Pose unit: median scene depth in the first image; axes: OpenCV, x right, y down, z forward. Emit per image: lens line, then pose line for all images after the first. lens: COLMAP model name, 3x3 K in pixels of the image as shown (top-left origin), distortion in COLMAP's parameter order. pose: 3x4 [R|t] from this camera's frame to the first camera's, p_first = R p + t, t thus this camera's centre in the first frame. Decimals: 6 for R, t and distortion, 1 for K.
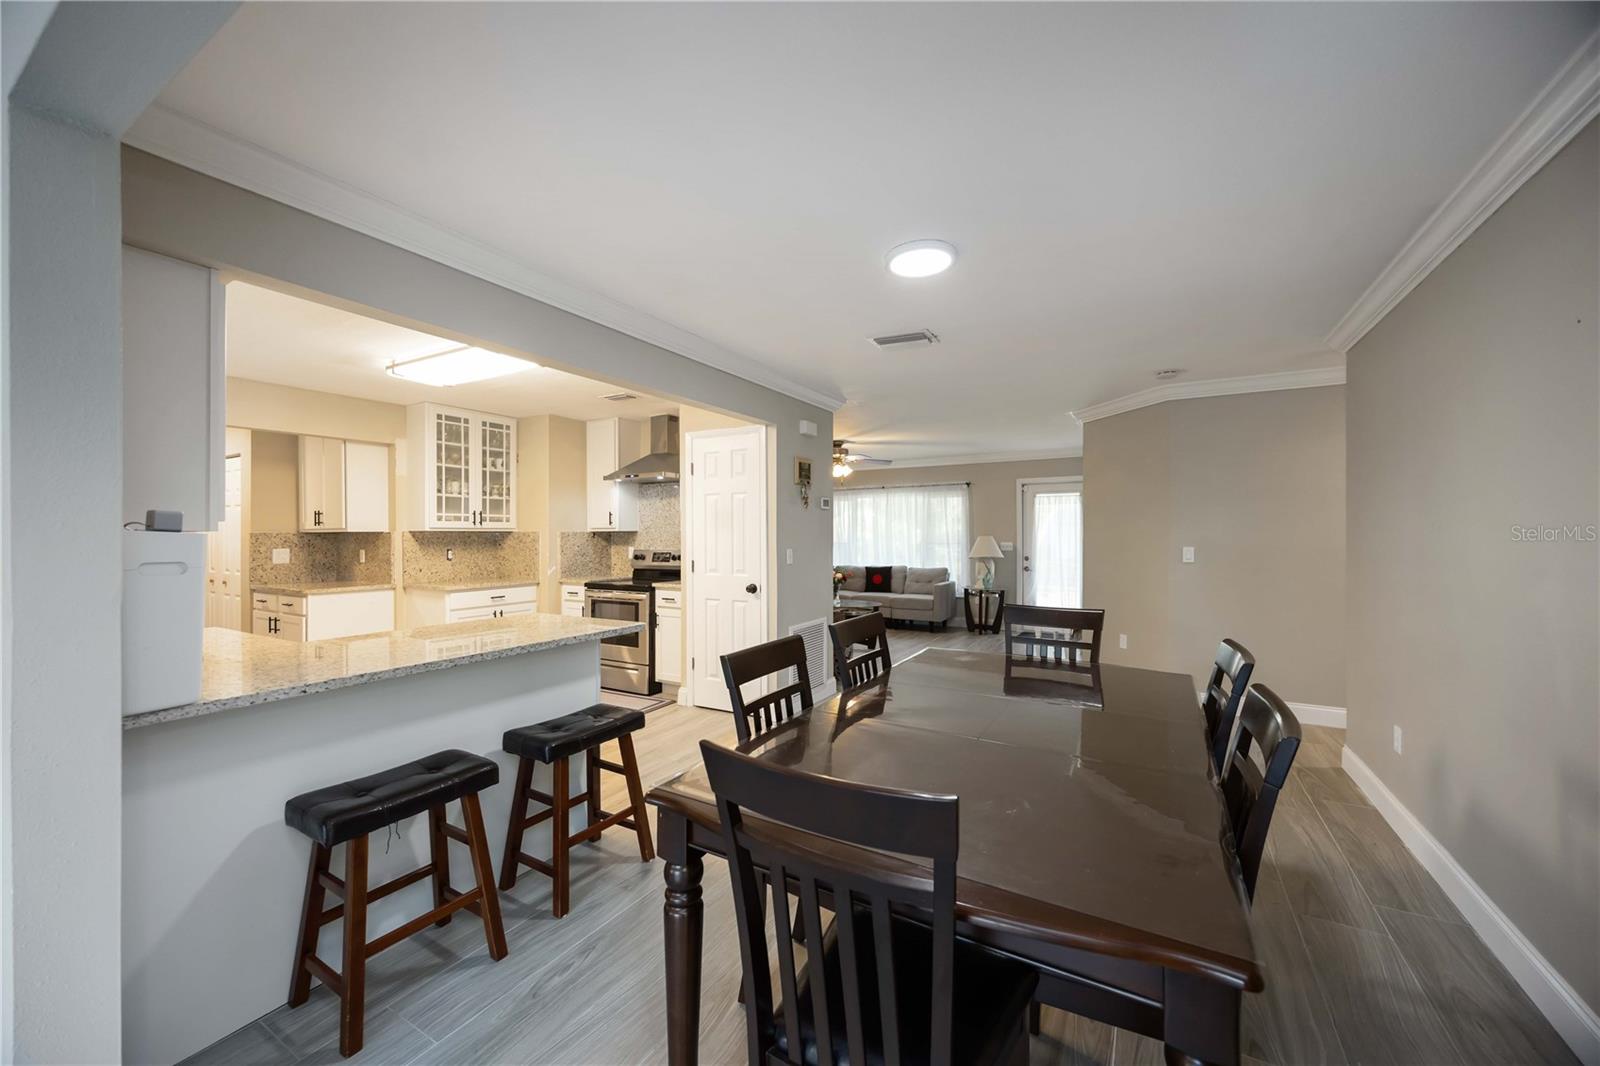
lens RADIAL K [[608.2, 0, 800.0], [0, 608.2, 533.0], [0, 0, 1]] dist [-0.003578, -0.000213]
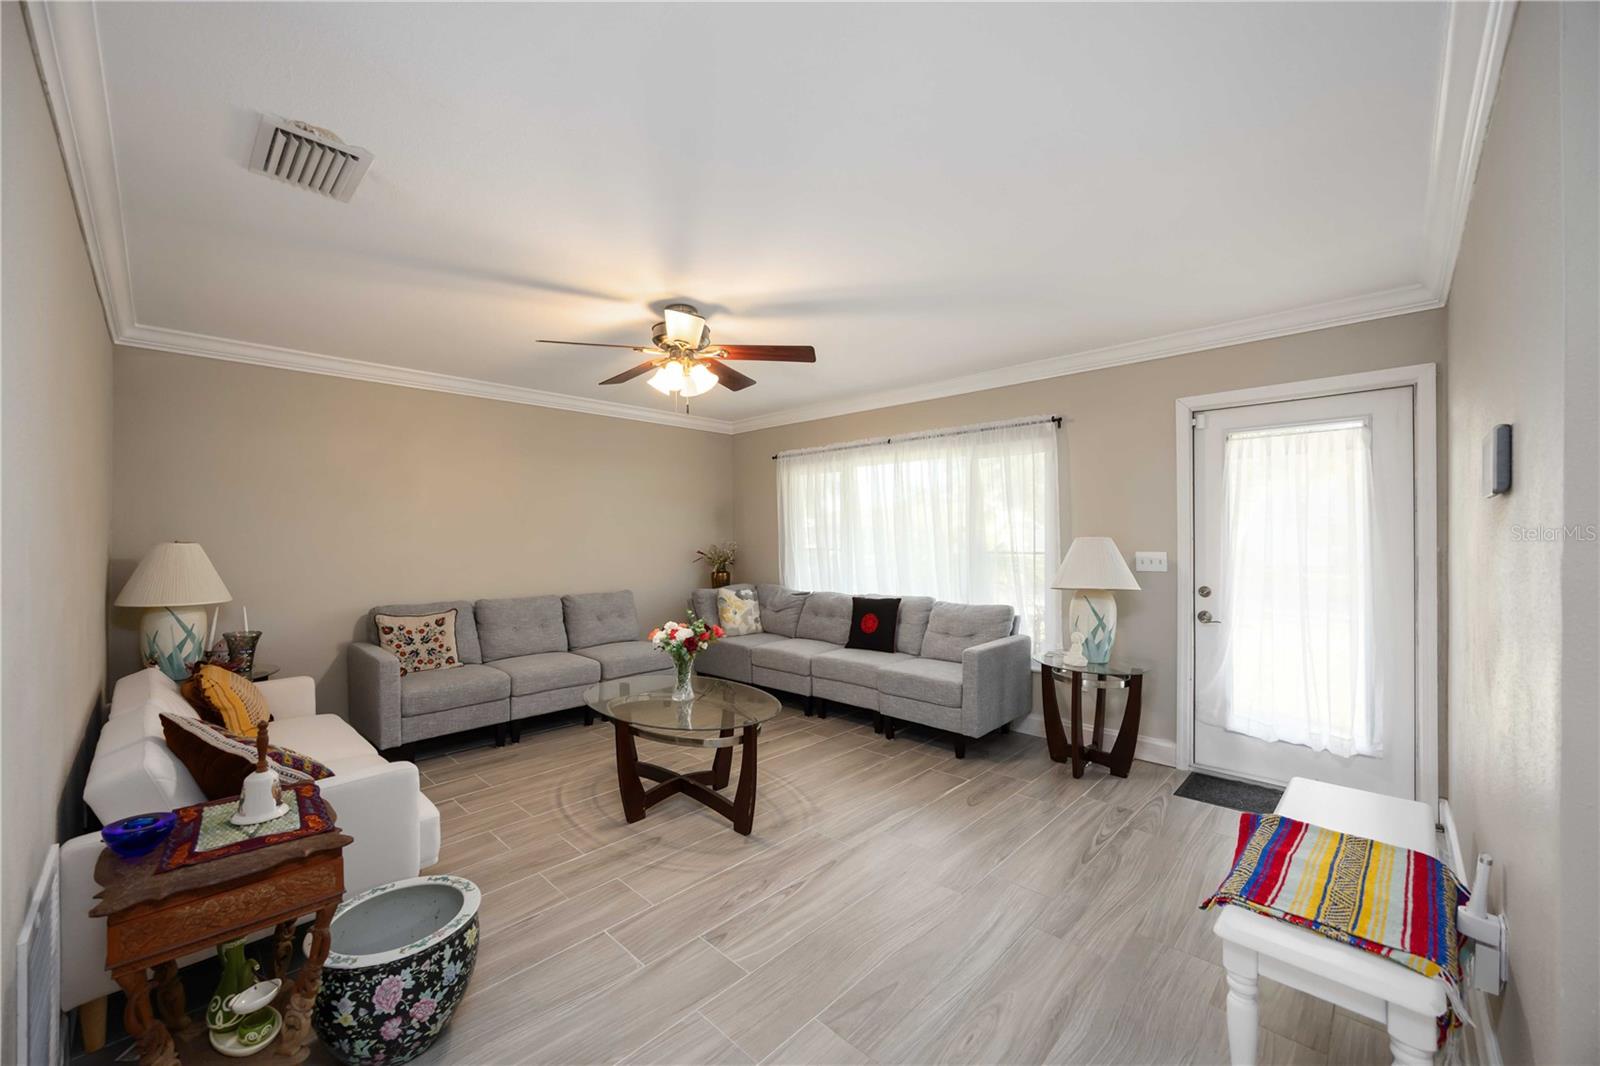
lens RADIAL K [[617.2, 0, 800.8], [0, 617.2, 530.4], [0, 0, 1]] dist [-0.001125, -0.000393]
pose [[0.971264, -0.002032, -0.237997, 0.323932], [0.001262, 0.999993, -0.003389, 0.001909], [0.238002, 0.002991, 0.971260, 0.829192]]
